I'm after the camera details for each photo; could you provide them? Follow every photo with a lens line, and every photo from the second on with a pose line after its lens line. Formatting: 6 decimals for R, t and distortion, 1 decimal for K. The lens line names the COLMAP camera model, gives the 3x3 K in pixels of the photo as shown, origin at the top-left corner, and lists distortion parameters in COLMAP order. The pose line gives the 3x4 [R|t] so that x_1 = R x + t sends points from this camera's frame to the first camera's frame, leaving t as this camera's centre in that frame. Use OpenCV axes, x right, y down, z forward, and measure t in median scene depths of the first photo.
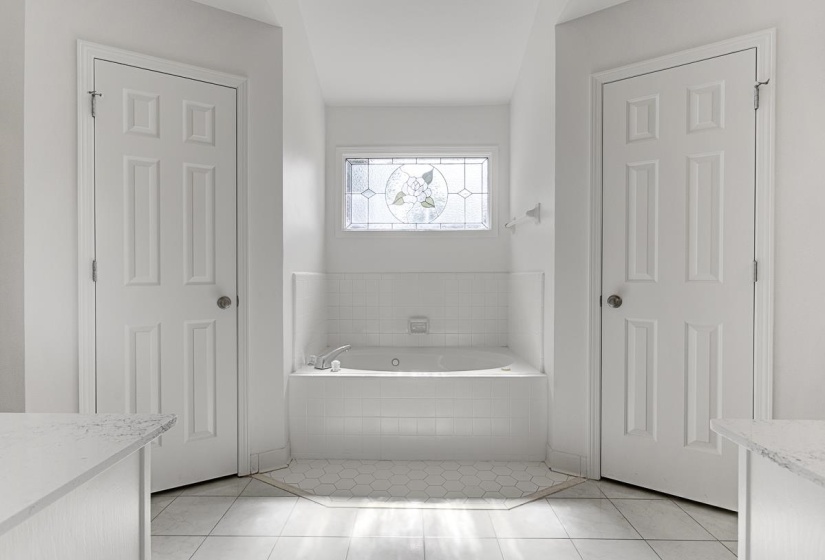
lens RADIAL K [[399.9, 0, 406.2], [0, 399.9, 278.7], [0, 0, 1]] dist [0.000273, -0.000089]
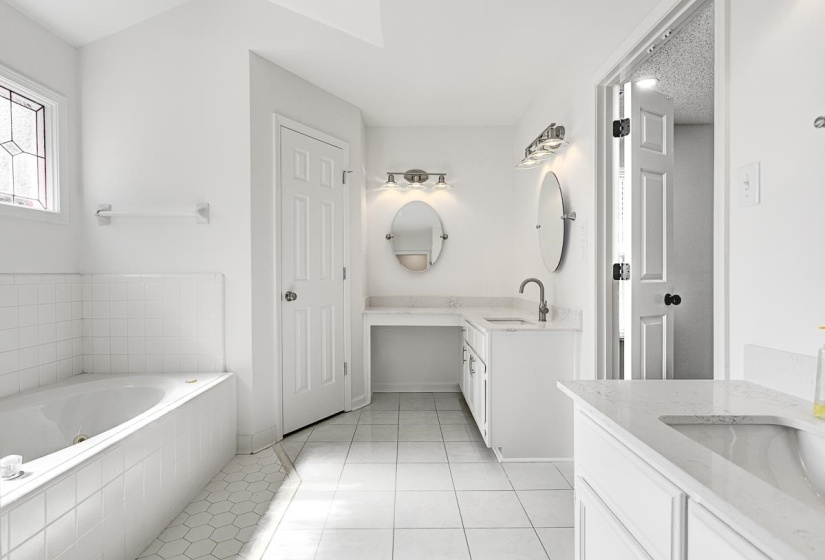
lens RADIAL K [[399.9, 0, 406.2], [0, 399.9, 278.7], [0, 0, 1]] dist [0.000273, -0.000089]
pose [[-0.020991, -0.006400, 0.999759, -0.787030], [0.014866, 0.999867, 0.006713, -0.003259], [-0.999669, 0.015003, -0.020893, 0.633589]]
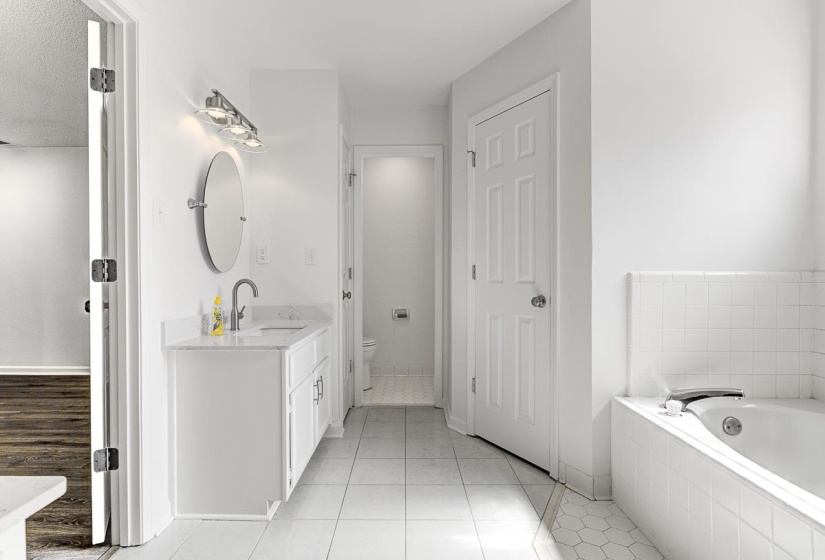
lens RADIAL K [[399.9, 0, 406.2], [0, 399.9, 278.7], [0, 0, 1]] dist [0.000273, -0.000089]
pose [[0.018846, 0.006861, -0.999799, 0.594844], [-0.009286, 0.999935, 0.006686, -0.002766], [0.999779, 0.009159, 0.018909, 0.639348]]
